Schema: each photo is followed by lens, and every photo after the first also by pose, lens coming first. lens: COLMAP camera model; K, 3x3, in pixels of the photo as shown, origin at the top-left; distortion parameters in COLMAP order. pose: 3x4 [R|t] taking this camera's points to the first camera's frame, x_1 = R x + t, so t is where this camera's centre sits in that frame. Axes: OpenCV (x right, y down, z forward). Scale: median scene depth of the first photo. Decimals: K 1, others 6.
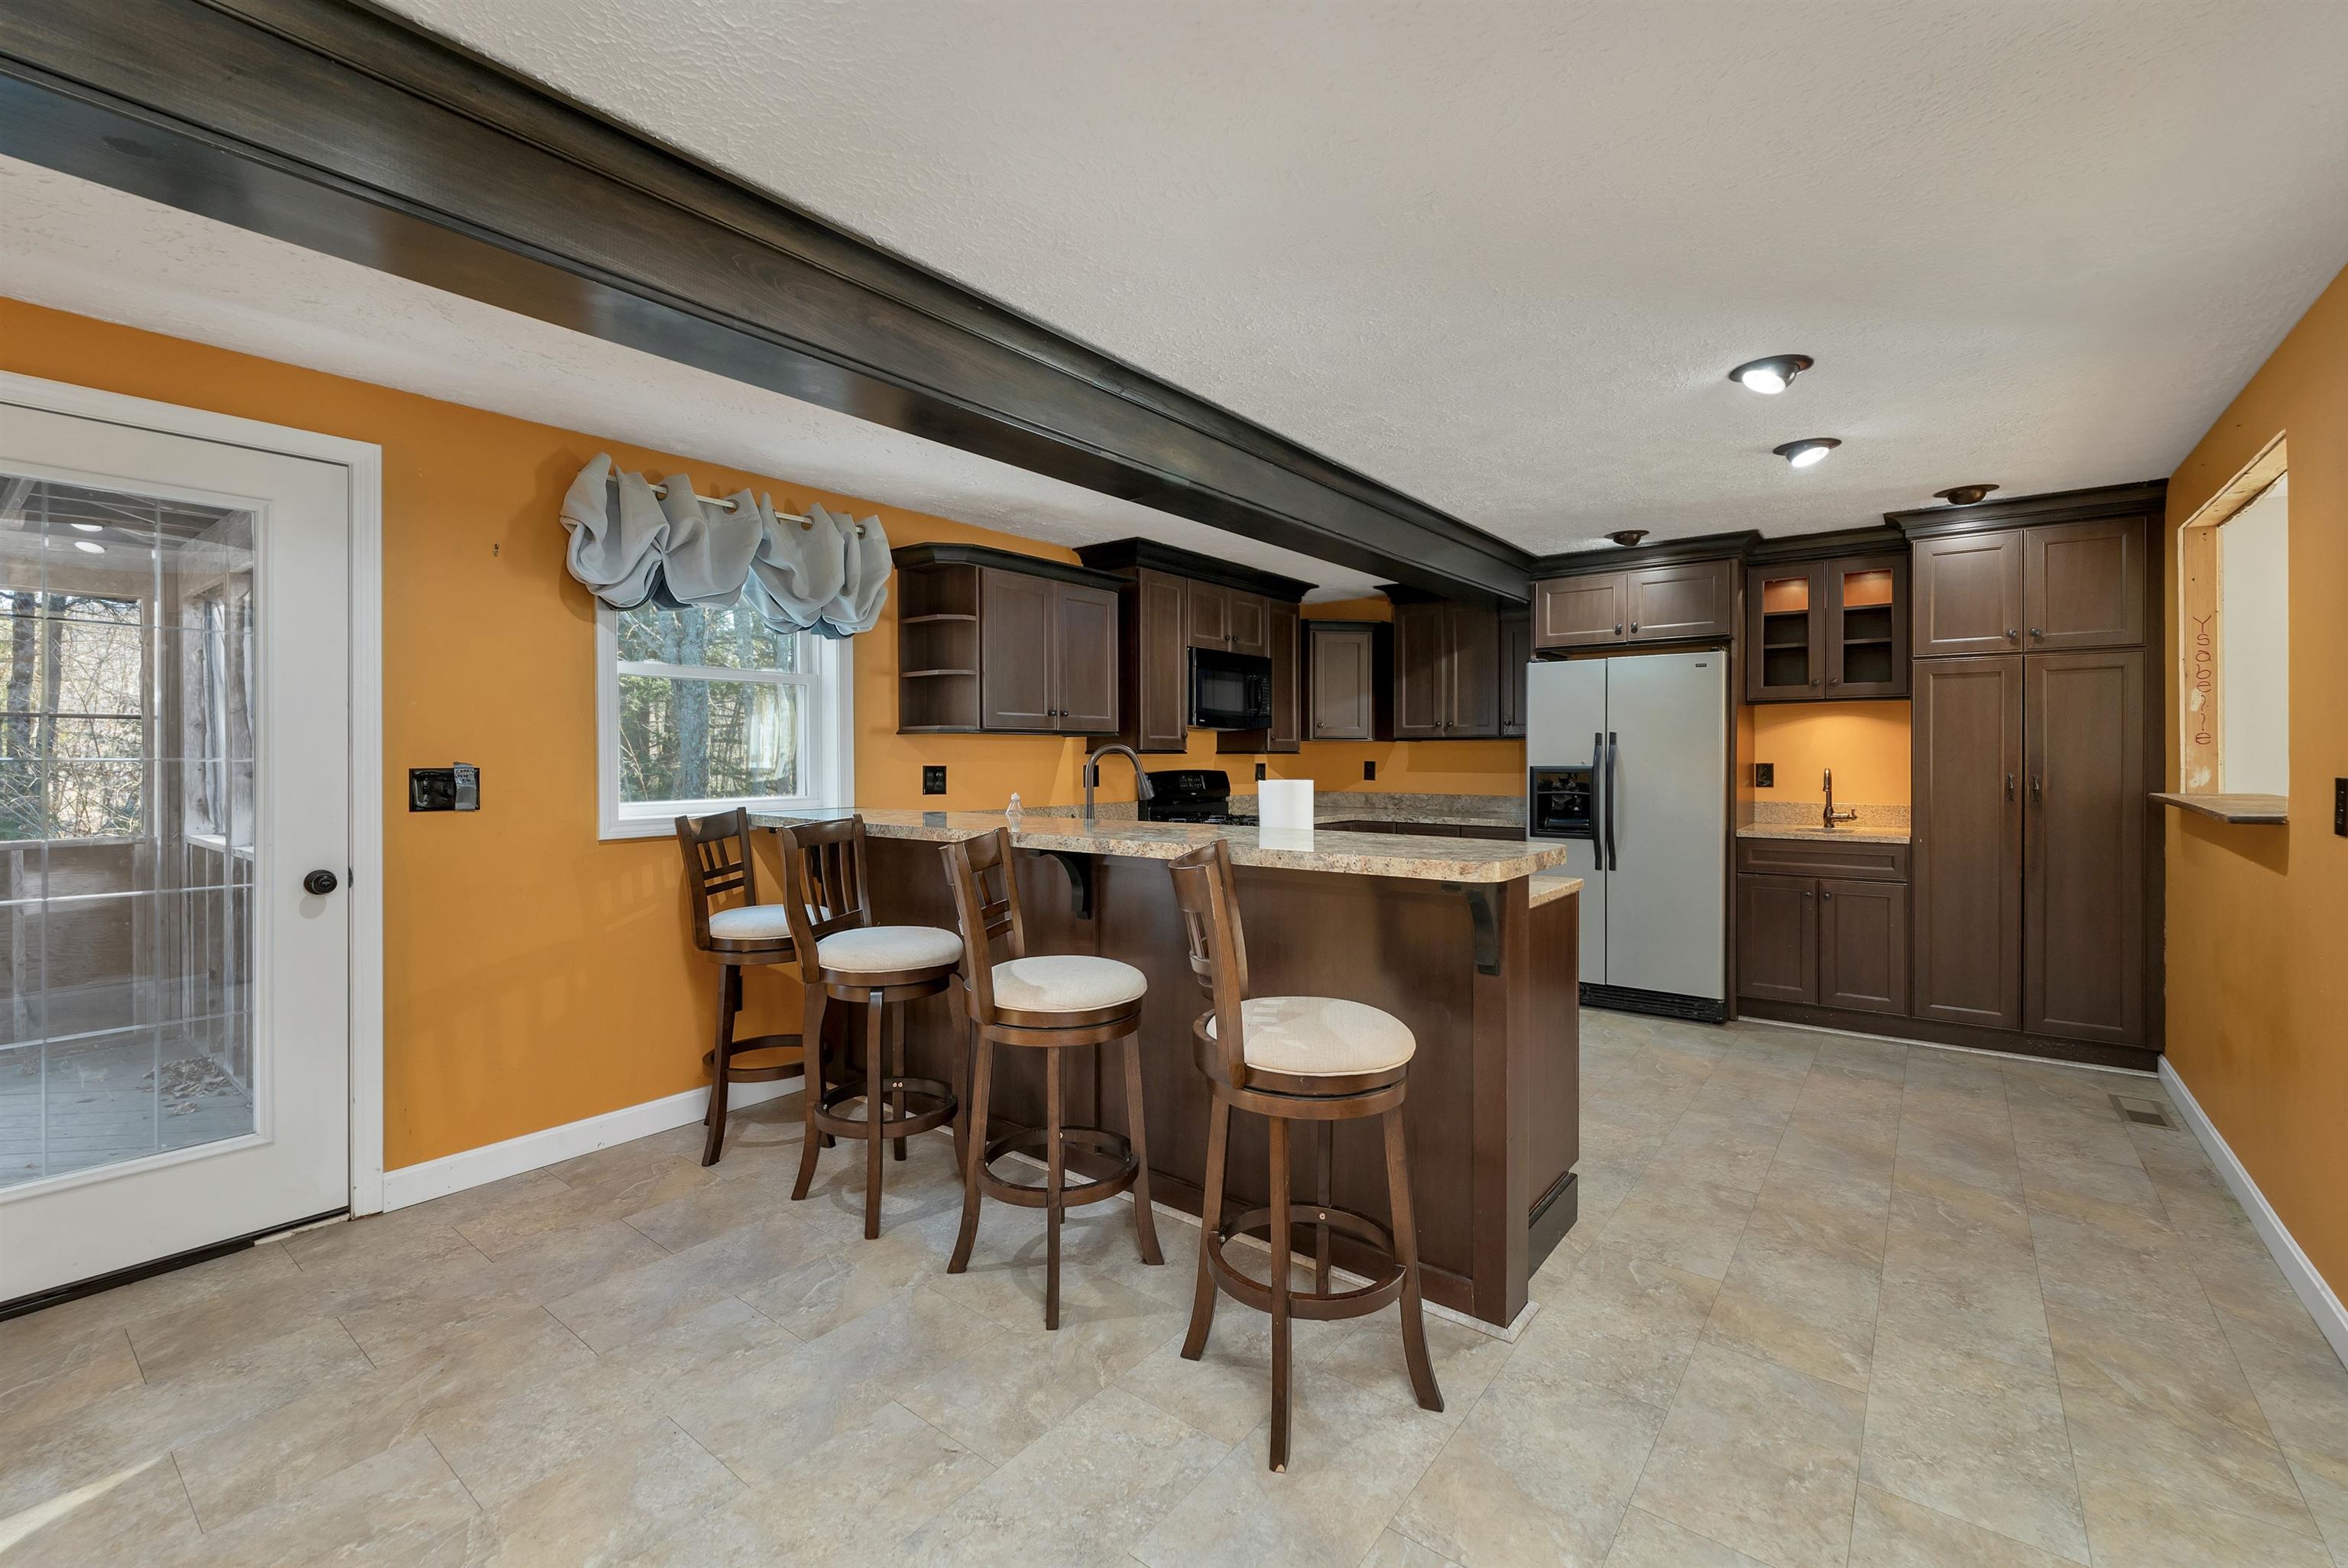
lens RADIAL K [[997.6, 0, 1170.9], [0, 997.6, 771.3], [0, 0, 1]] dist [-0.002874, -0.000318]
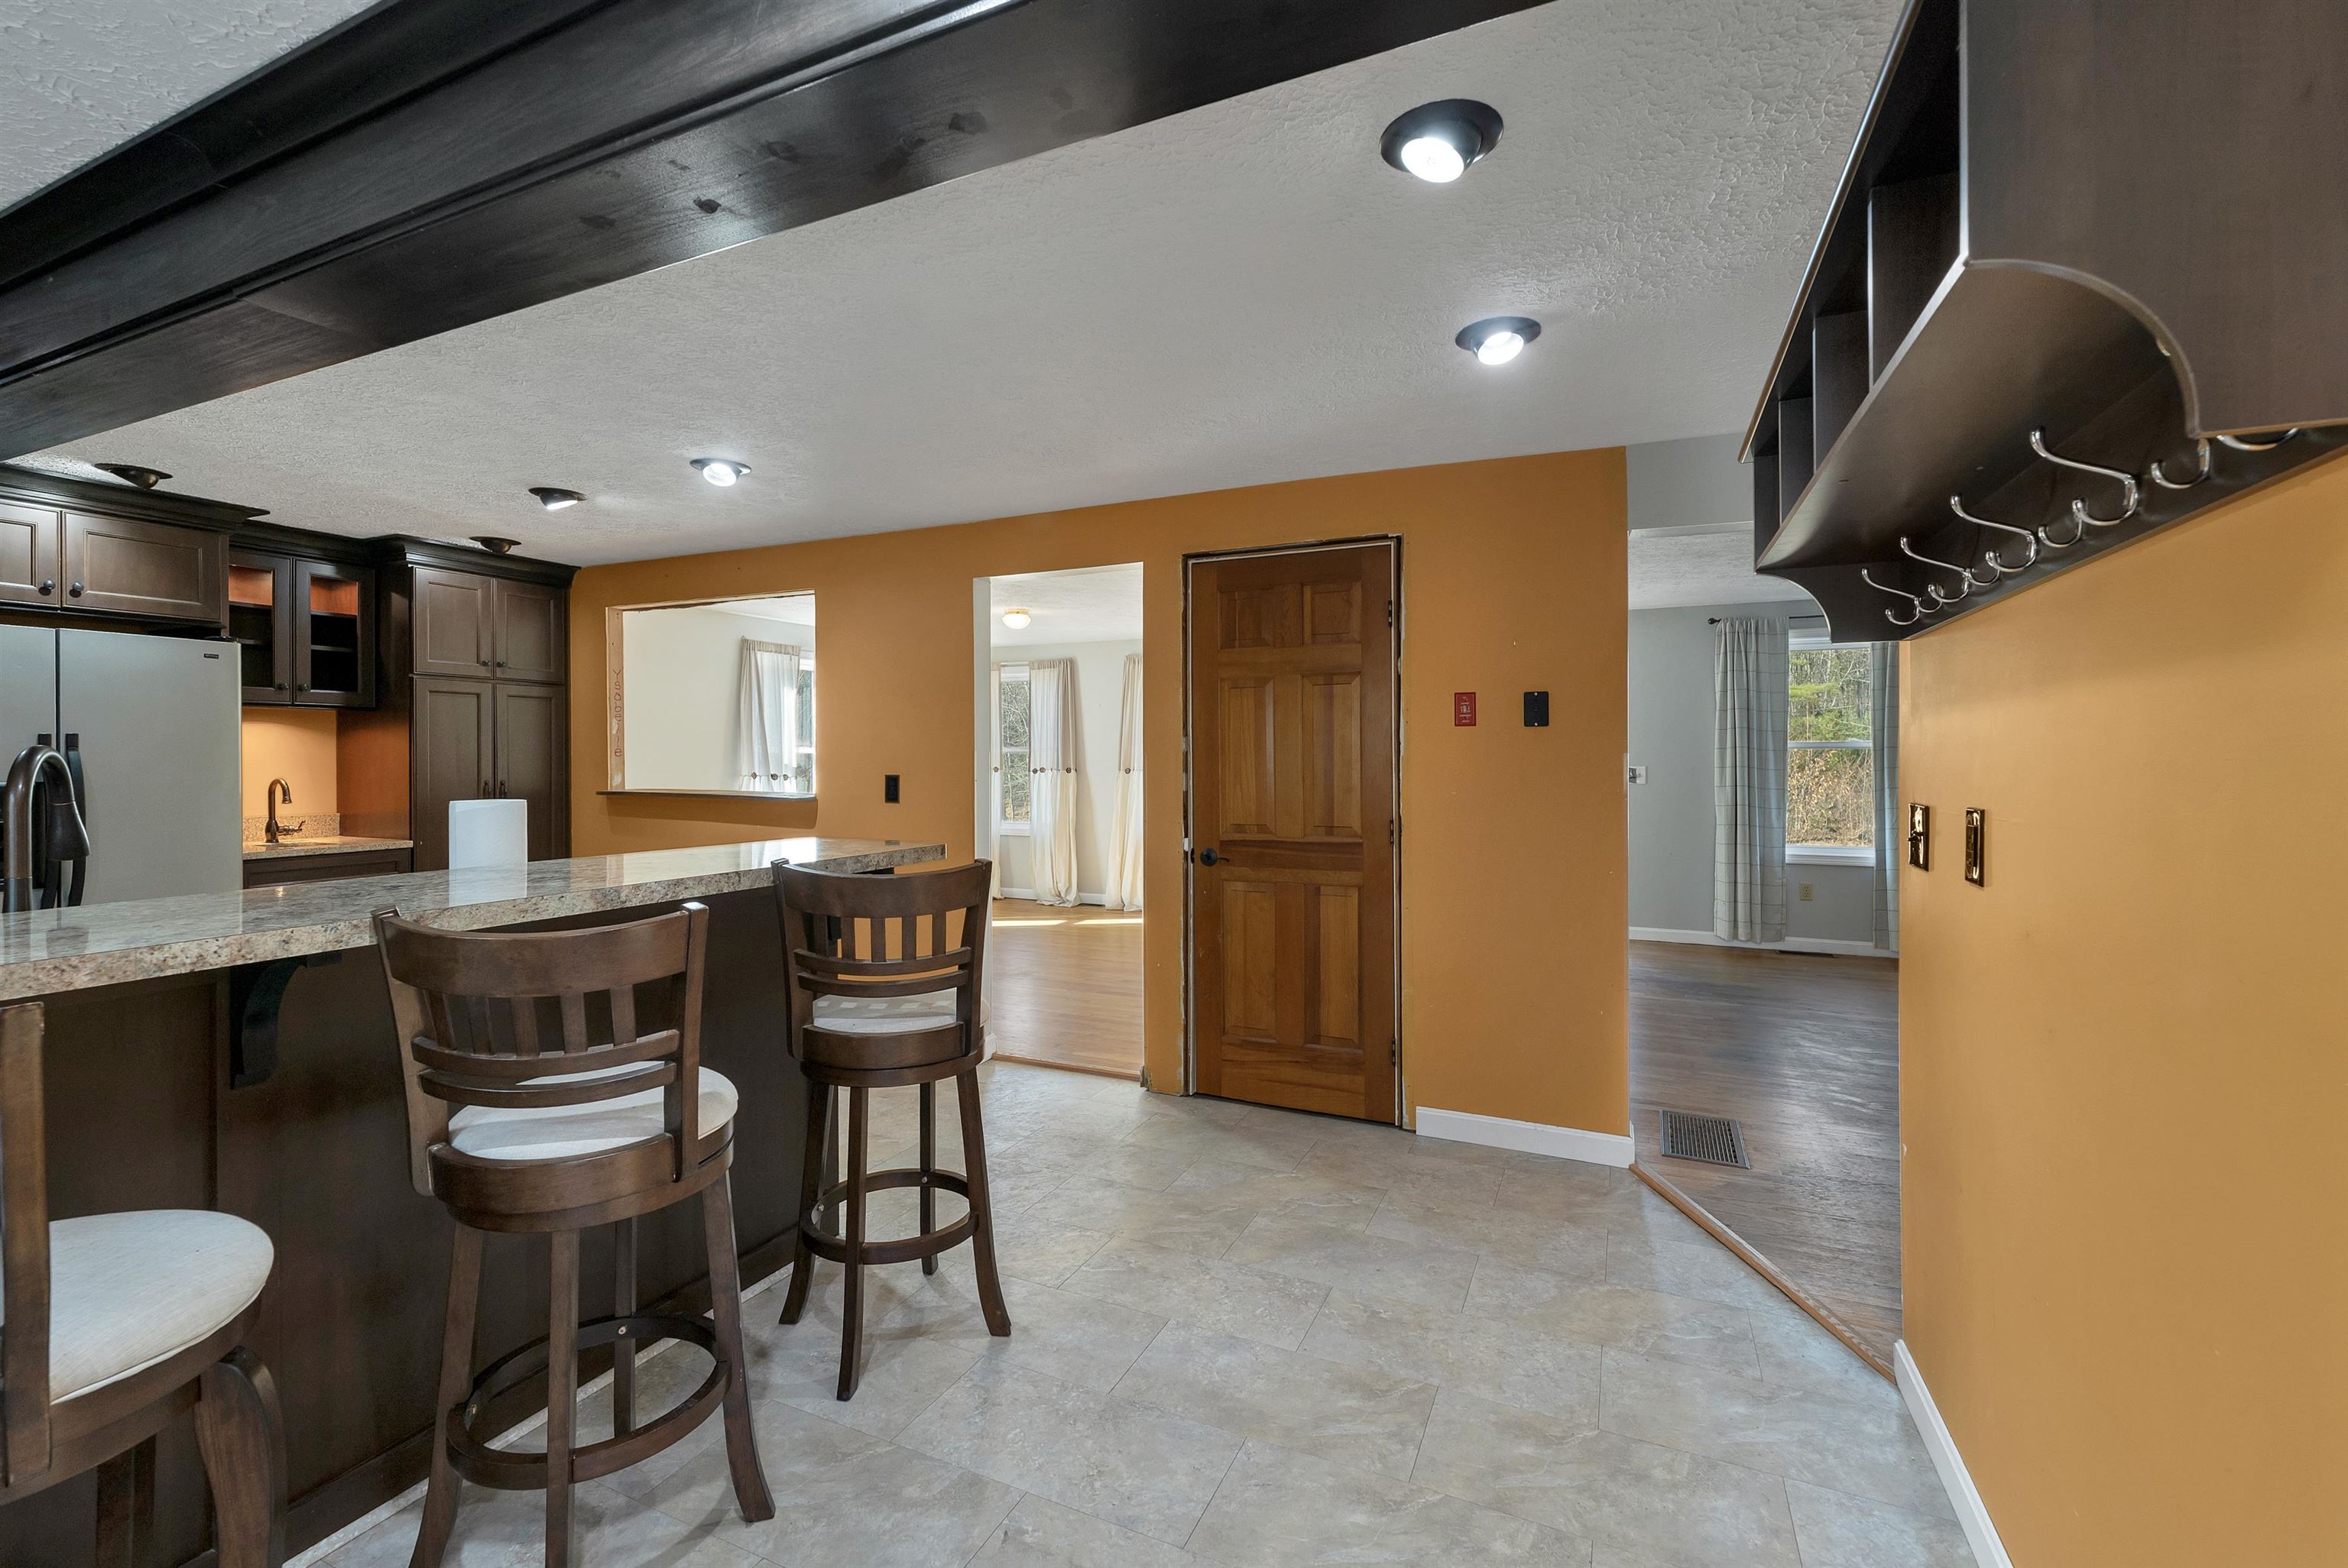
lens RADIAL K [[997.6, 0, 1163.8], [0, 997.6, 764.7], [0, 0, 1]] dist [-0.002874, -0.000318]
pose [[-0.228992, -0.006618, 0.973406, -0.588515], [0.013545, 0.999858, 0.009985, -0.018120], [-0.973334, 0.015472, -0.228870, 0.544732]]
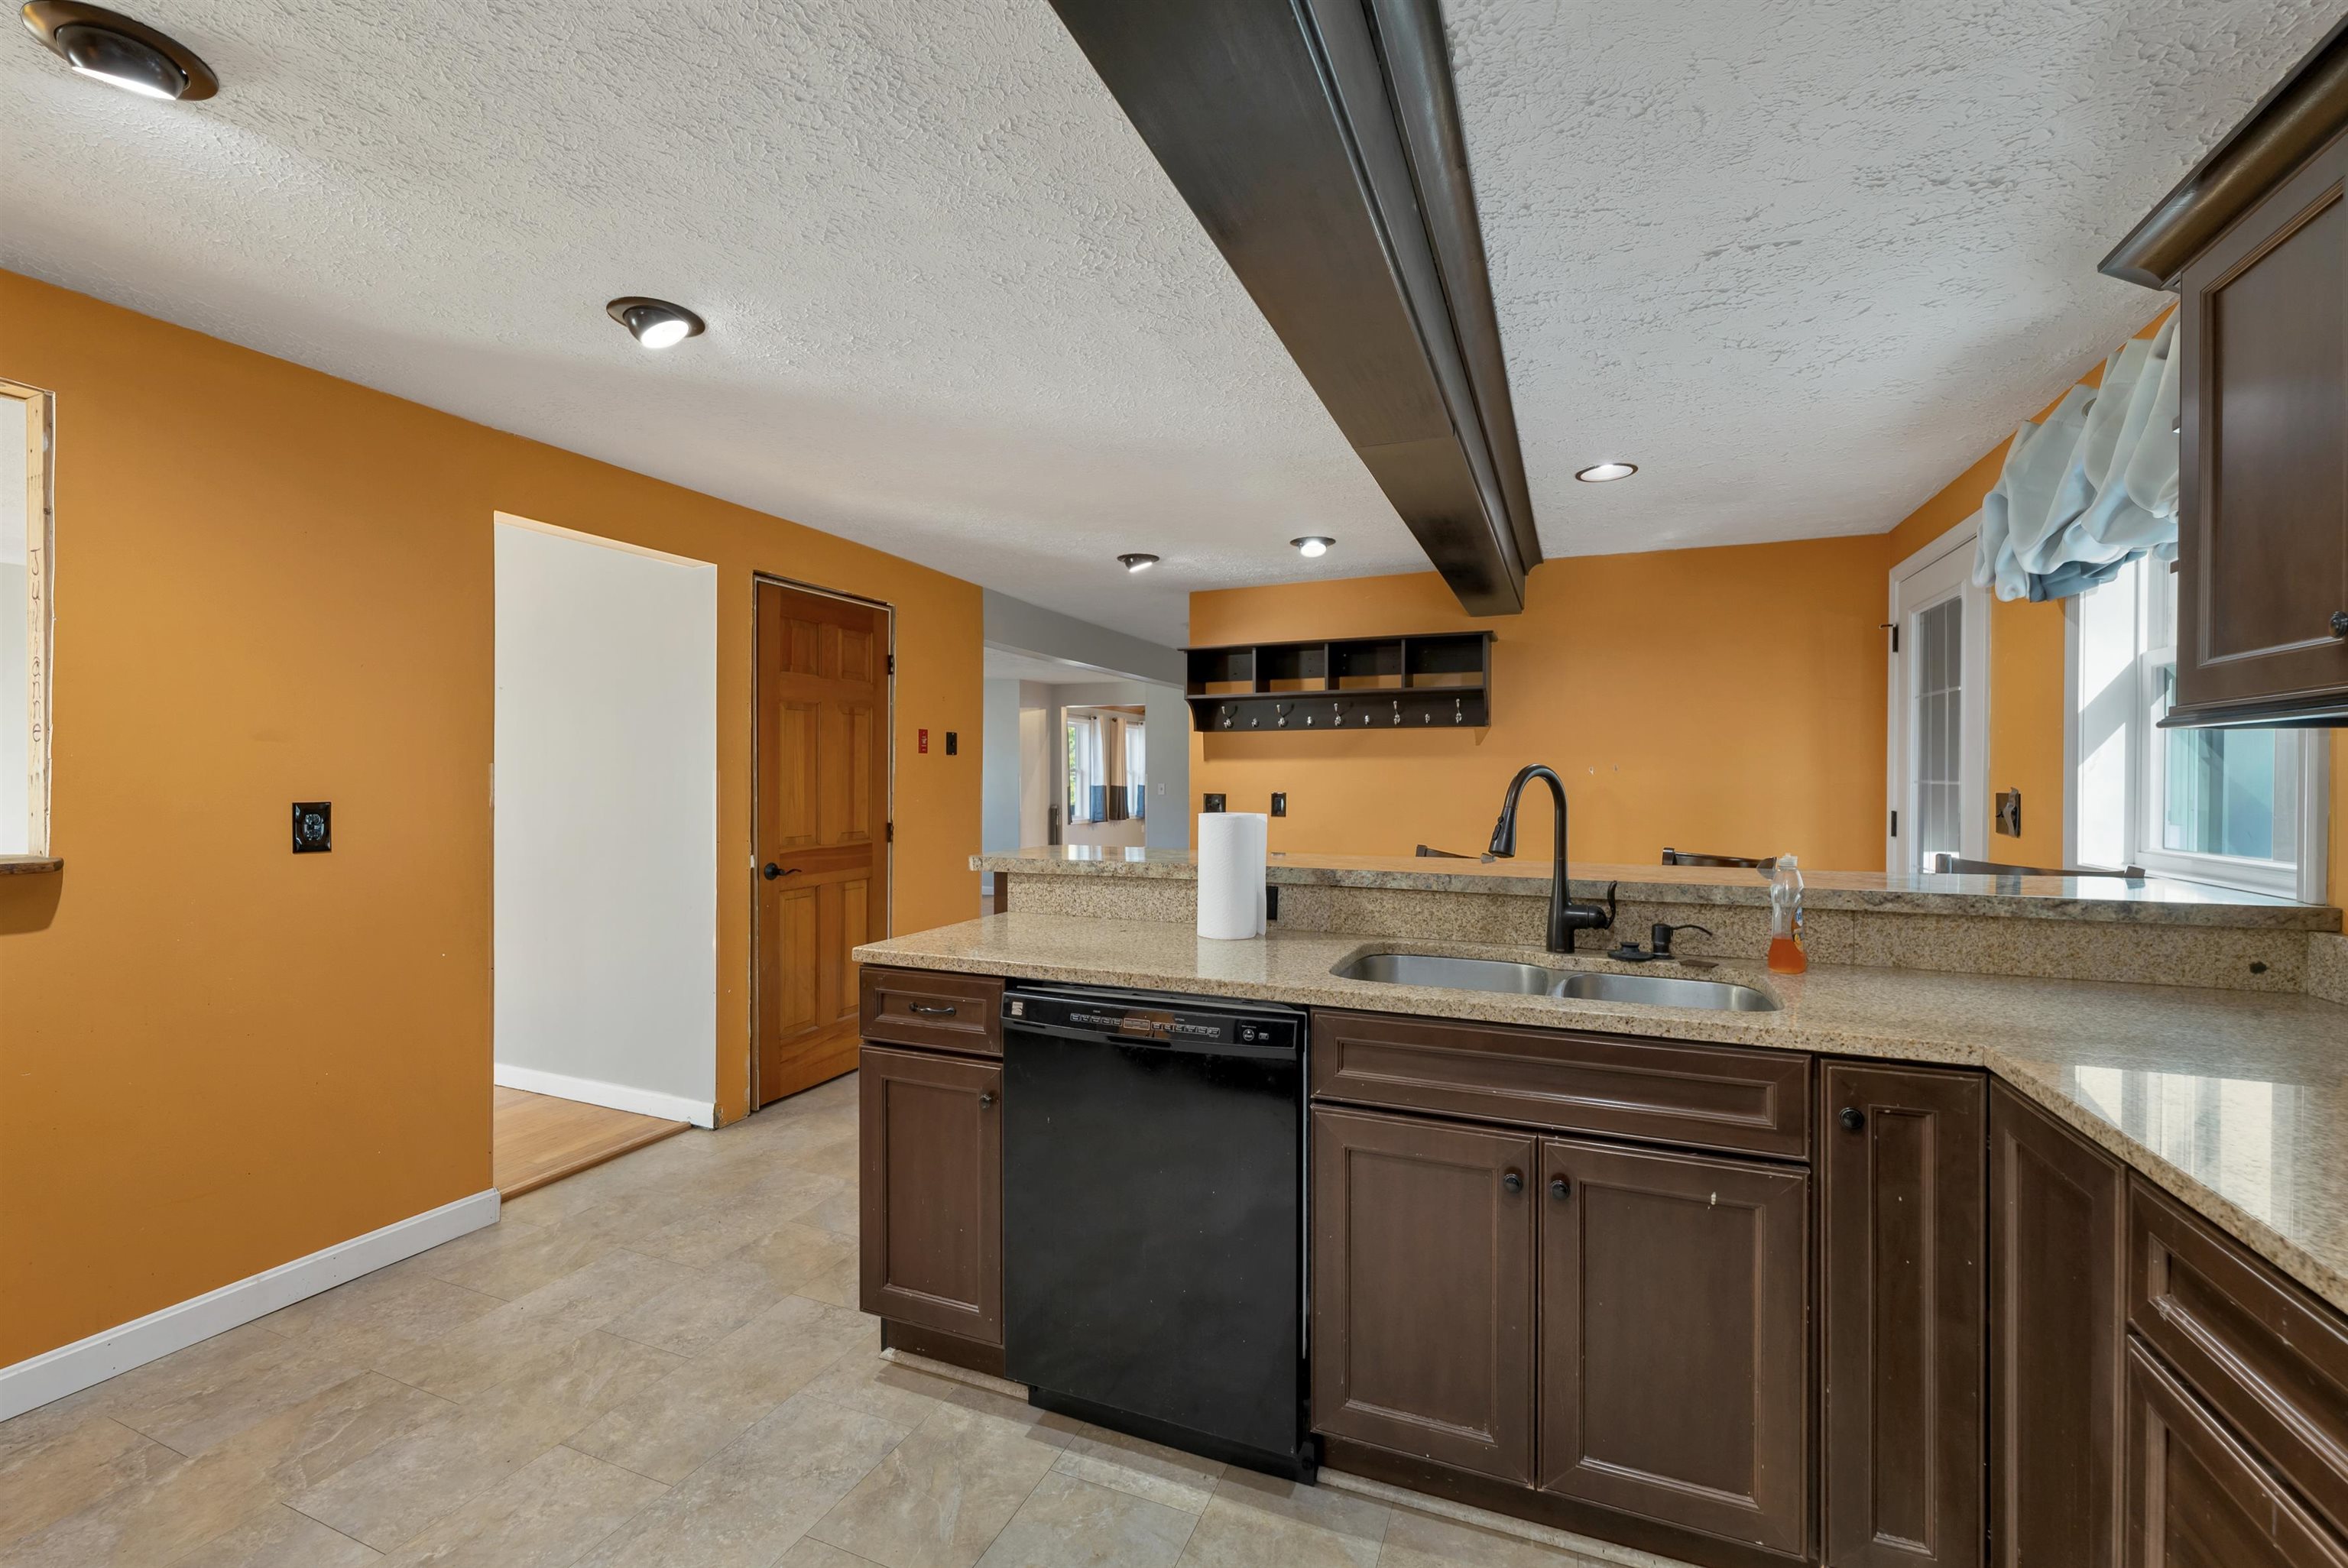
lens RADIAL K [[997.6, 0, 1175.3], [0, 997.6, 779.6], [0, 0, 1]] dist [-0.002874, -0.000318]
pose [[-0.964766, -0.000744, -0.263109, 0.301765], [-0.005040, 0.999865, 0.015652, -0.028701], [0.263062, 0.016426, -0.964639, 1.436702]]
